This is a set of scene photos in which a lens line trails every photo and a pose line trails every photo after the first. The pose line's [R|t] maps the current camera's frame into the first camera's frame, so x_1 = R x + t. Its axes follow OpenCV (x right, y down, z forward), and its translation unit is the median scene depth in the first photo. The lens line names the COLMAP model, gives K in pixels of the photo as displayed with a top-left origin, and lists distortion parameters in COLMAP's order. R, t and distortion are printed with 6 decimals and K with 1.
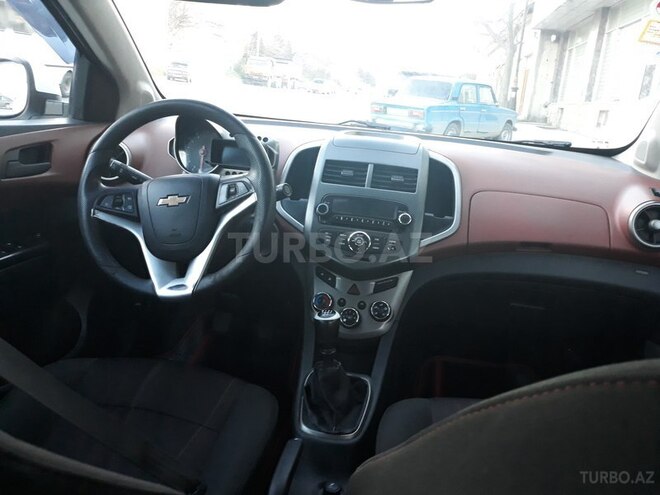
lens RADIAL K [[520.1, 0, 330.0], [0, 520.1, 247.5], [0, 0, 1]] dist [-0.008848, -0.009972]
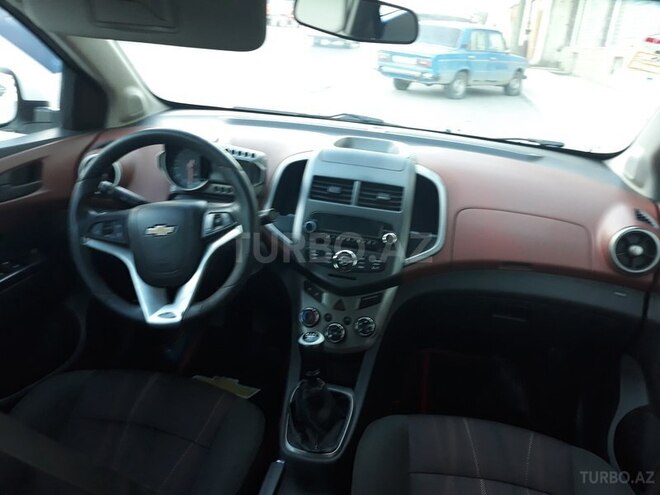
lens RADIAL K [[520.1, 0, 330.0], [0, 520.1, 247.5], [0, 0, 1]] dist [-0.008848, -0.009972]
pose [[0.999930, 0.004707, -0.010884, 0.037973], [-0.003532, 0.994411, 0.105515, -0.143696], [0.011320, -0.105469, 0.994358, -0.016824]]
